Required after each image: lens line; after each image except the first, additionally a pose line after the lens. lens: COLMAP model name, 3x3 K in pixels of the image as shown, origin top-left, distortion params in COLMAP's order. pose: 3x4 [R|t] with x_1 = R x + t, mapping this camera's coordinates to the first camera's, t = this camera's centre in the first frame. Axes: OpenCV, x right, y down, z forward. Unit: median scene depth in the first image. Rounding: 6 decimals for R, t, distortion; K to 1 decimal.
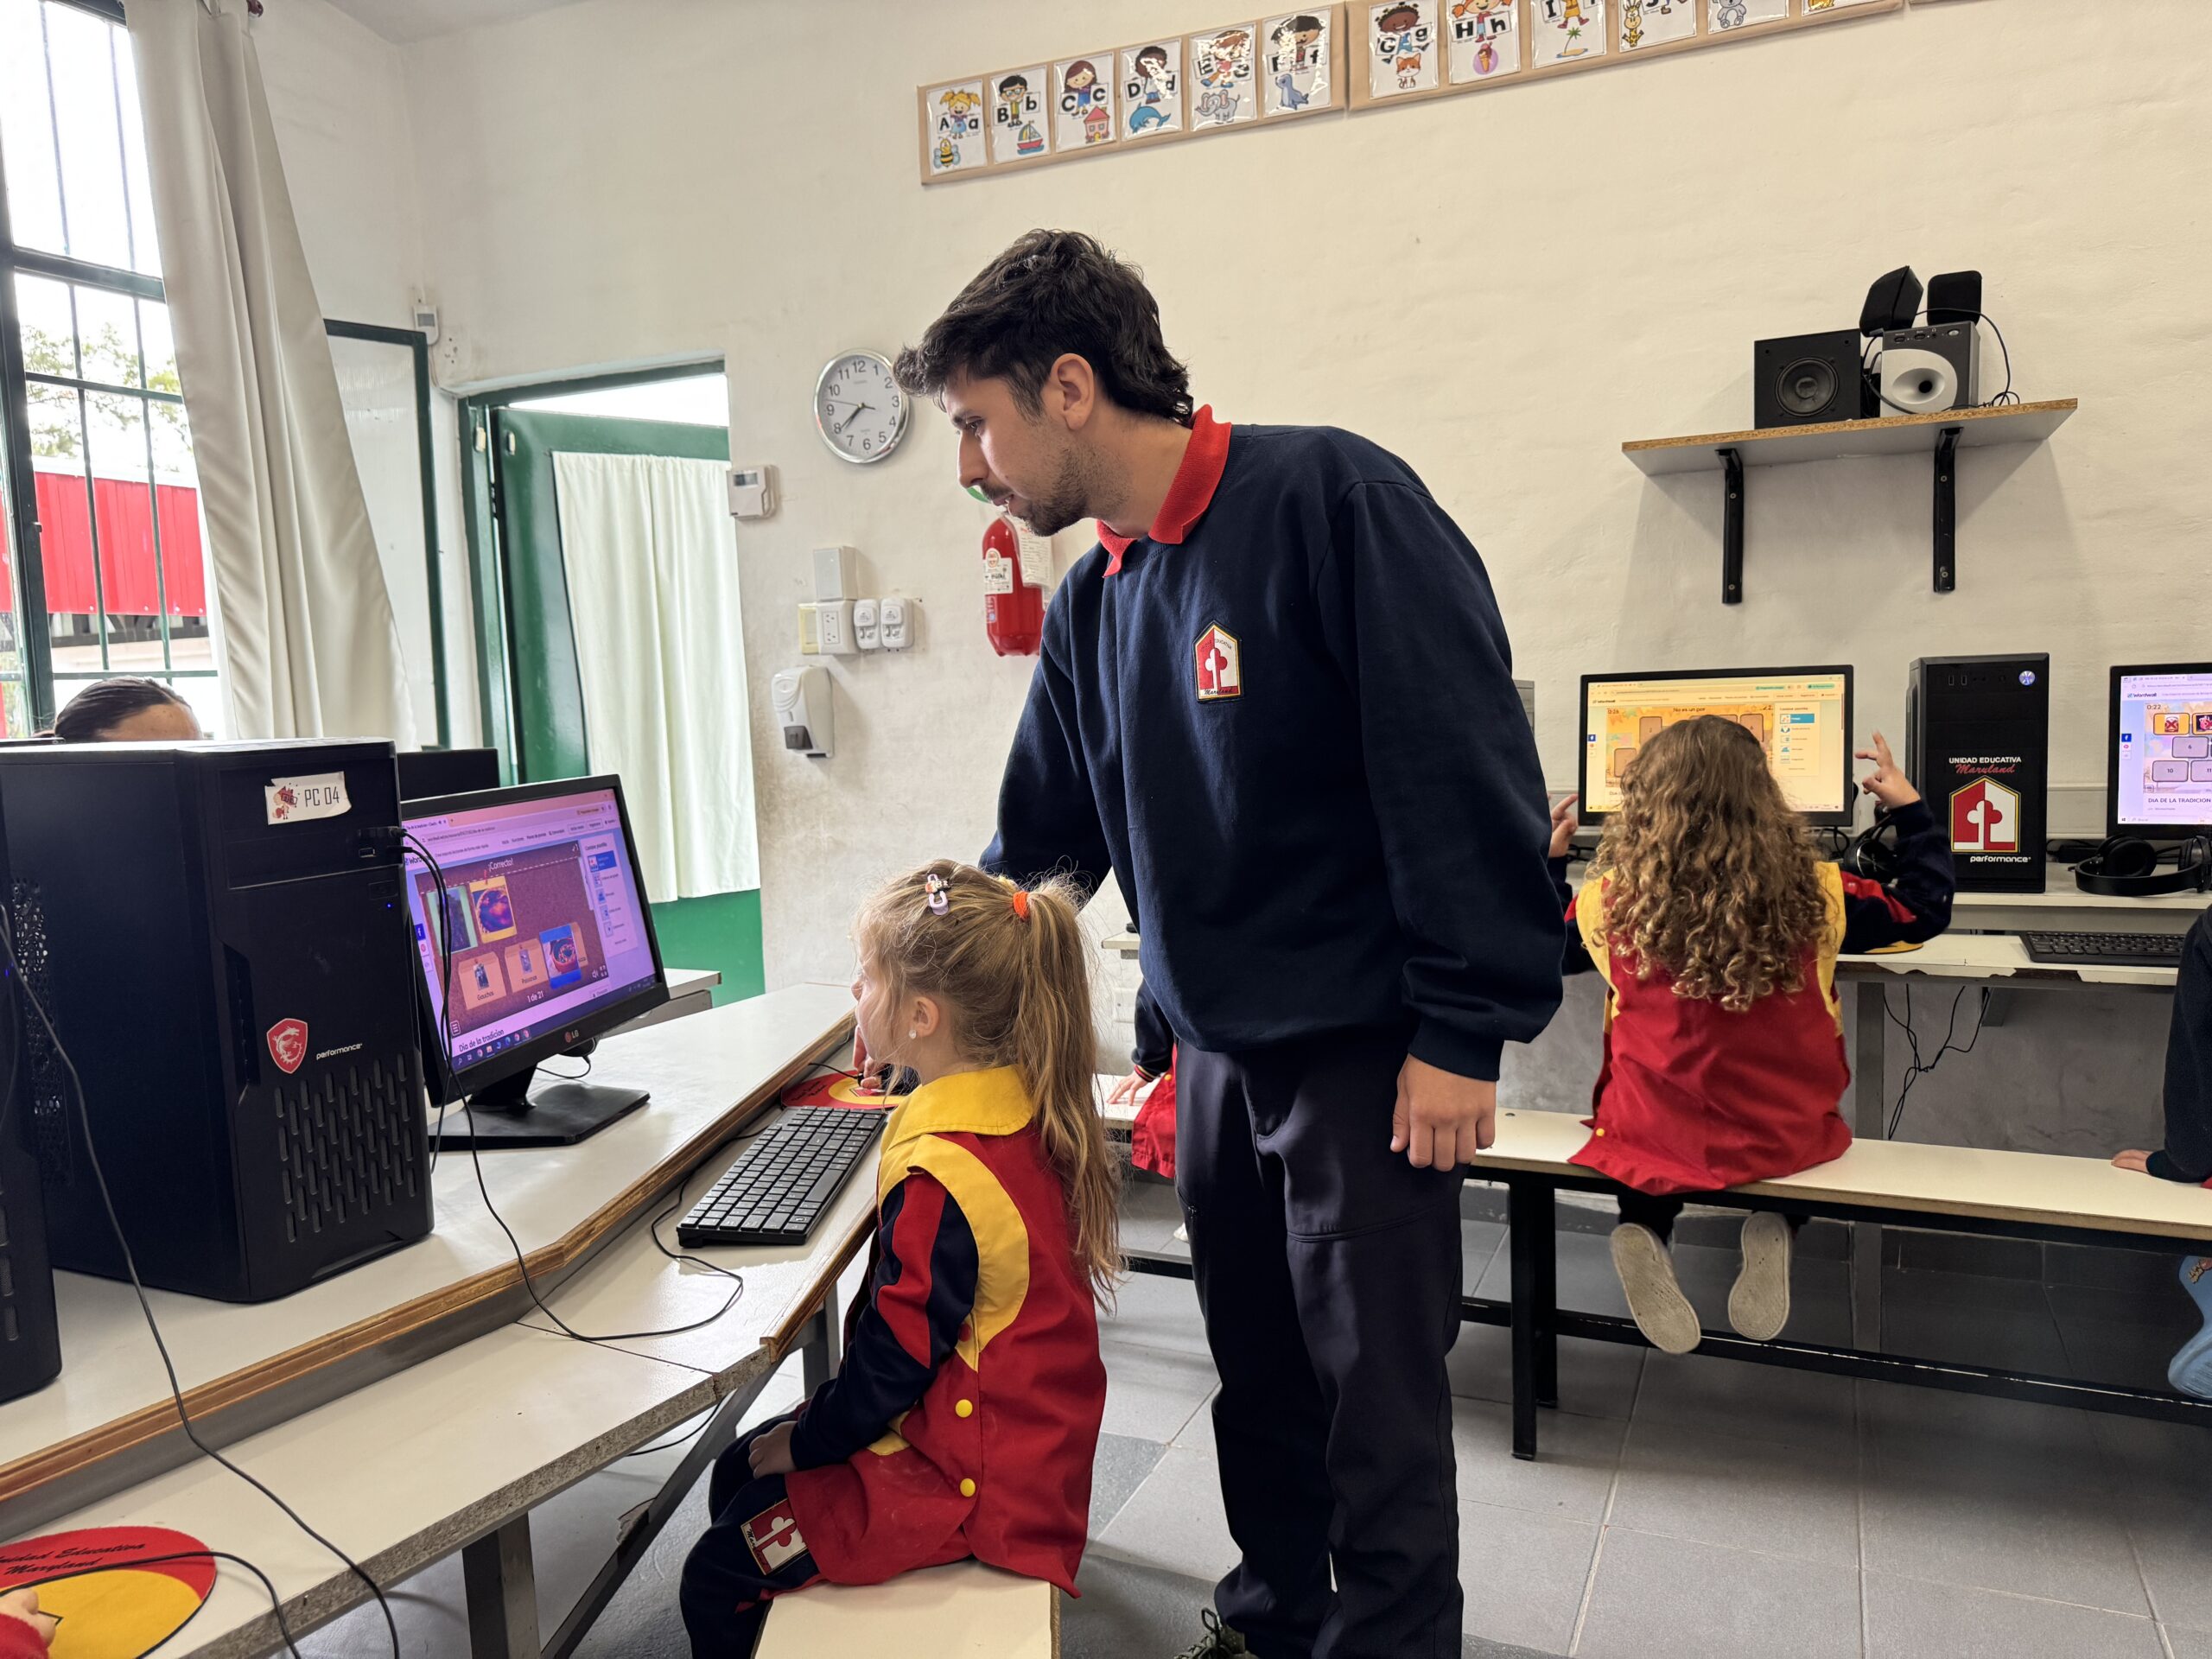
lens RADIAL K [[1508.3, 0, 1104.2], [0, 1508.3, 848.4], [0, 0, 1]] dist [0.039755, -0.056417]
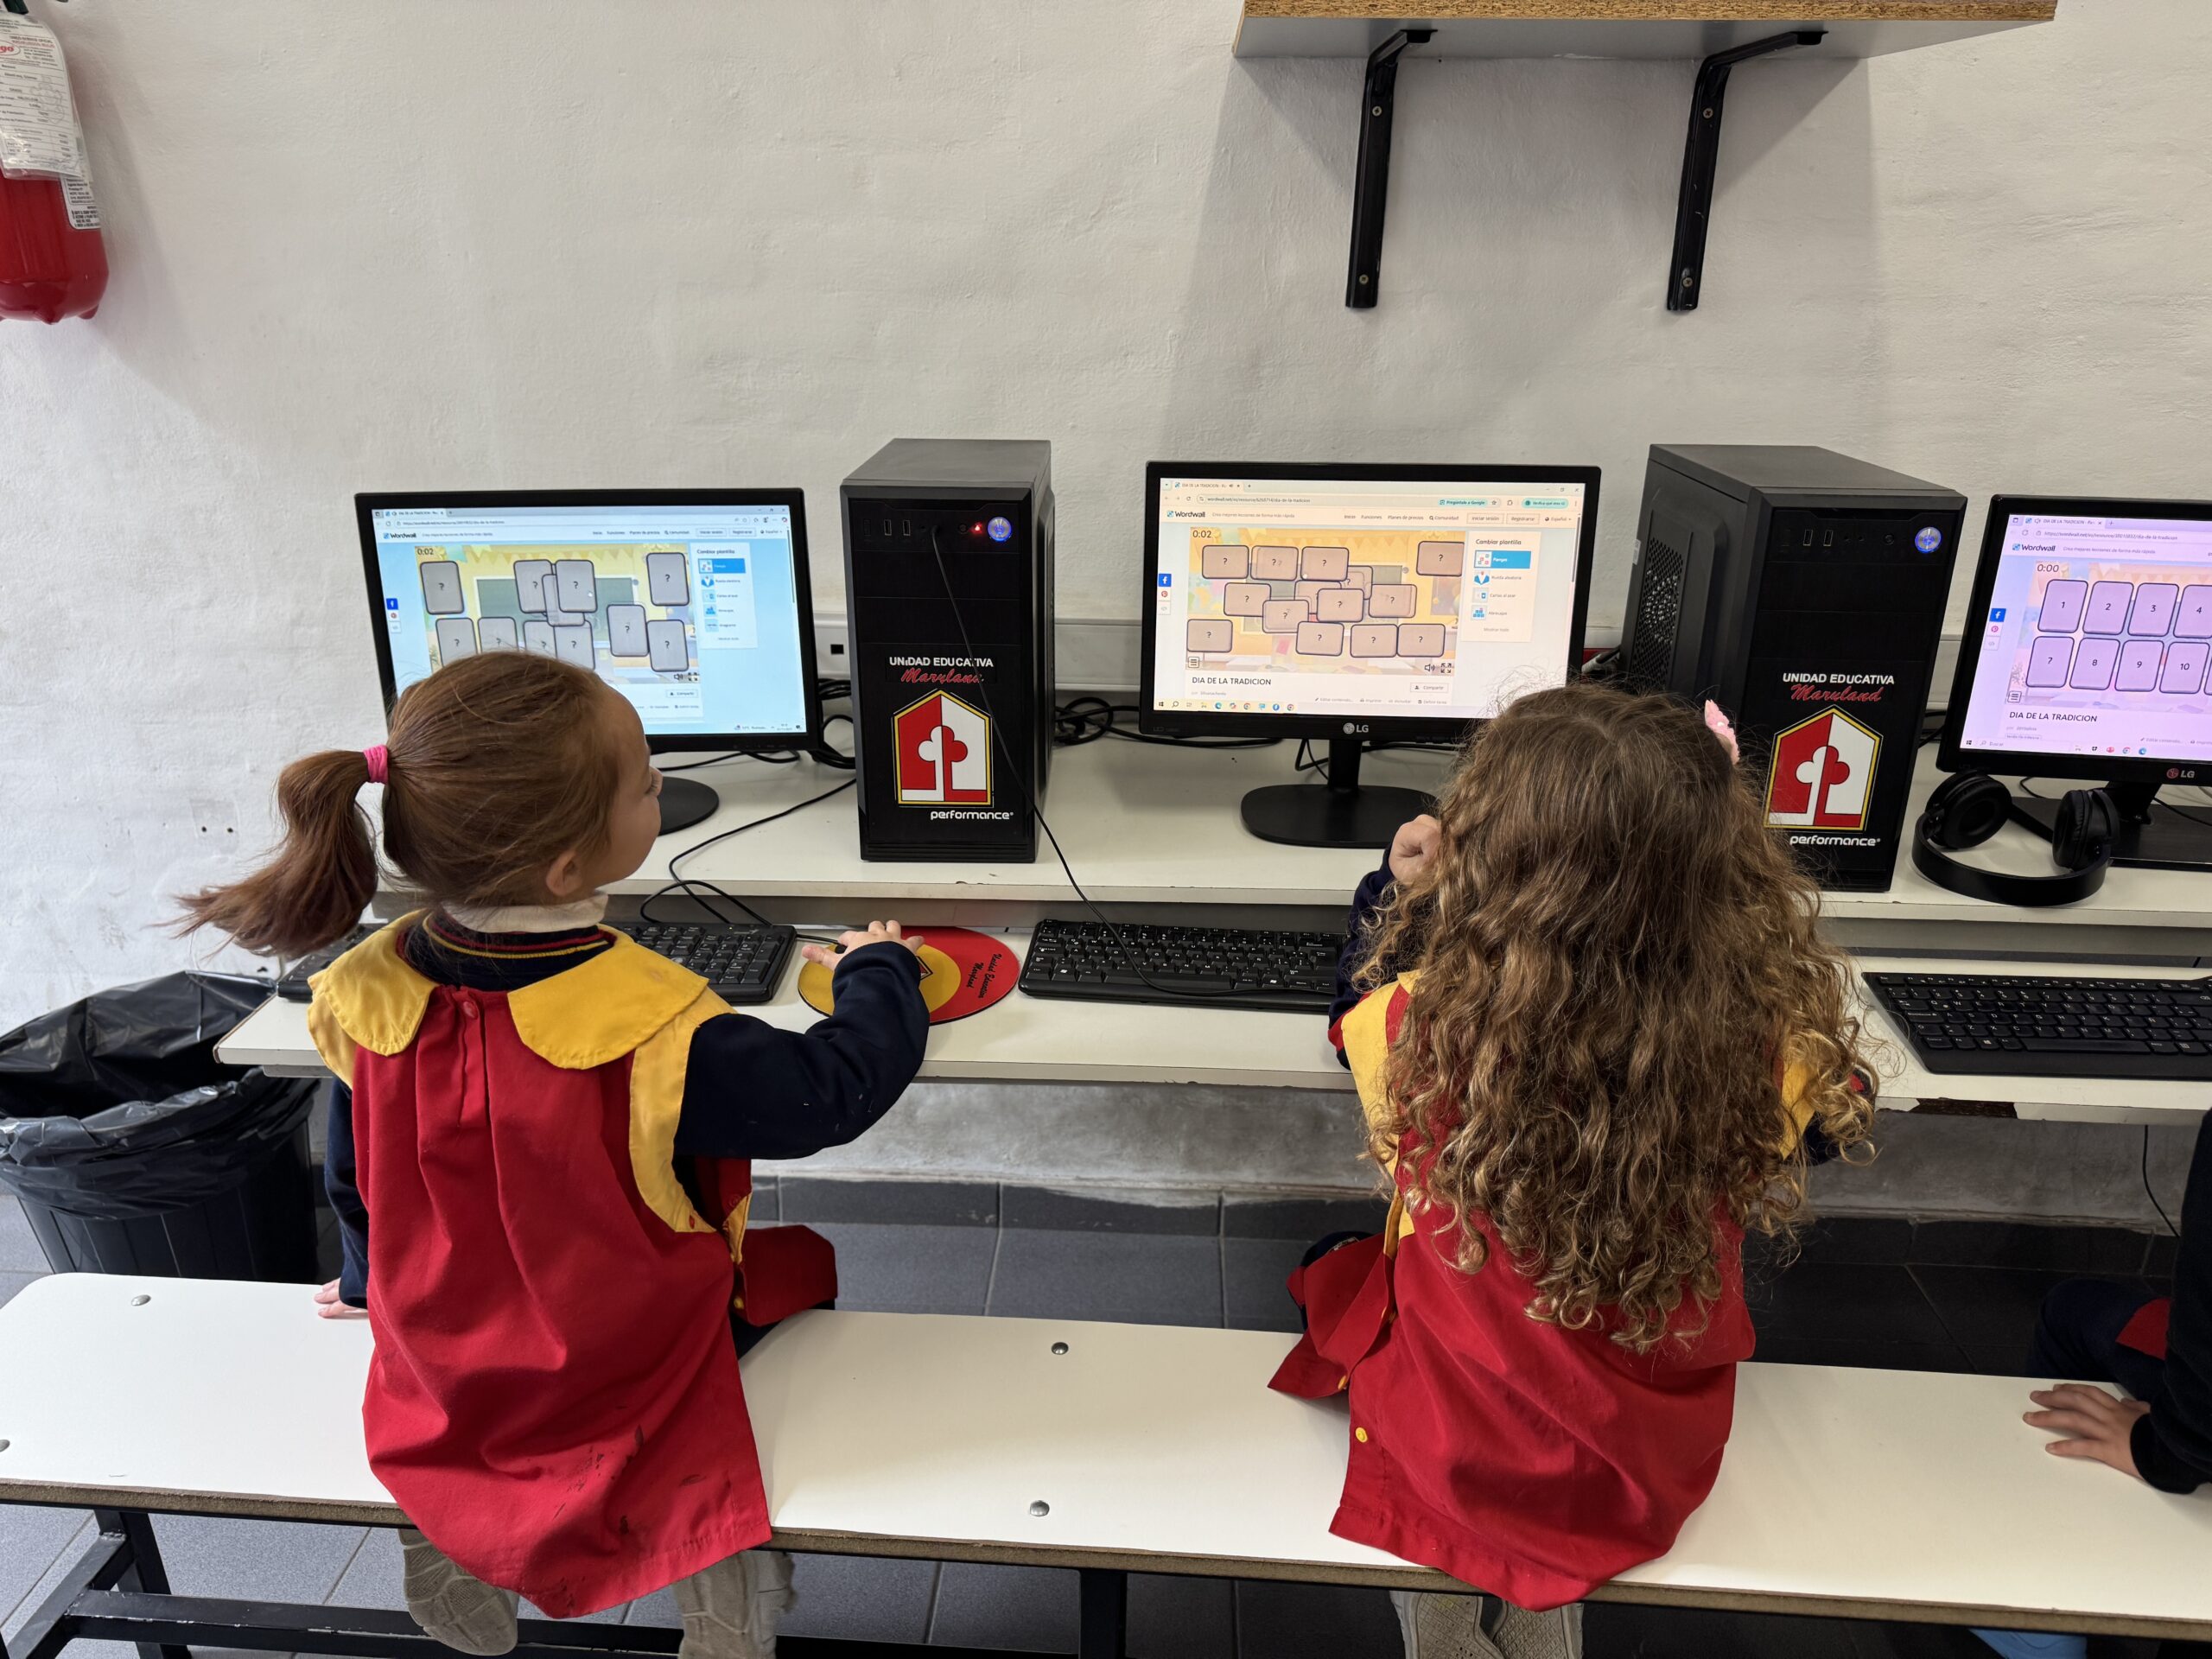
lens RADIAL K [[1508.3, 0, 1097.8], [0, 1508.3, 822.3], [0, 0, 1]] dist [0.039755, -0.056417]
pose [[0.927718, -0.096221, 0.360668, 0.107388], [-0.003994, 0.963592, 0.267346, -0.158606], [-0.373261, -0.249462, 0.893557, 0.578491]]
